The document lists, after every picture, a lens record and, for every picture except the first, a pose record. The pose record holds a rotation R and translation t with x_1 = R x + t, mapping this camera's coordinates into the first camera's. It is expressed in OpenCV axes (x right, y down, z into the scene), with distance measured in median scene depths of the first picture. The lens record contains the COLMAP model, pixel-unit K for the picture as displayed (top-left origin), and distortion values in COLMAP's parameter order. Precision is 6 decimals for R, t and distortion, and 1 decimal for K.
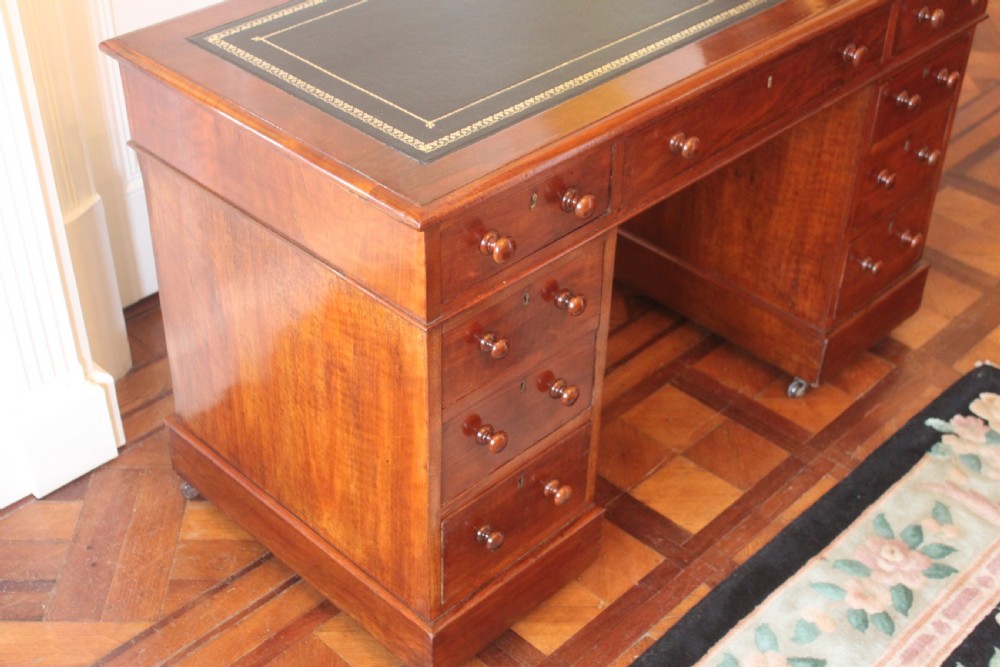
lens RADIAL K [[1356.5, 0, 503.7], [0, 1356.5, 307.5], [0, 0, 1]] dist [-0.059719, -0.077229]
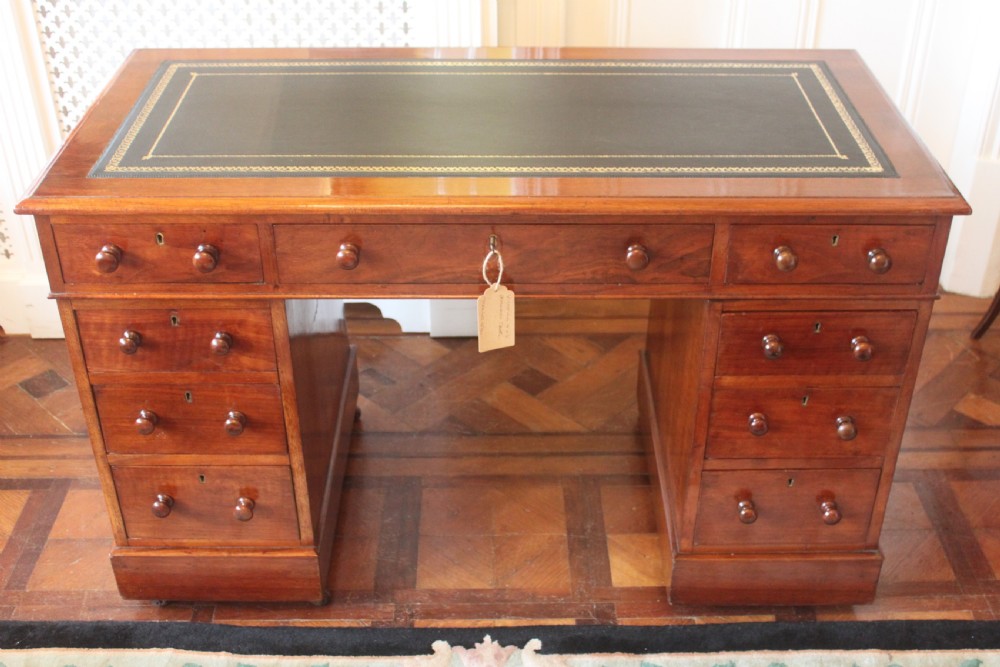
lens RADIAL K [[1206.5, 0, 501.1], [0, 1206.5, 330.0], [0, 0, 1]] dist [-0.063978, -0.031088]
pose [[0.704187, 0.373938, -0.603566, 0.663705], [-0.405874, 0.909493, 0.089937, -0.162969], [0.582569, 0.181640, 0.792225, 0.250778]]
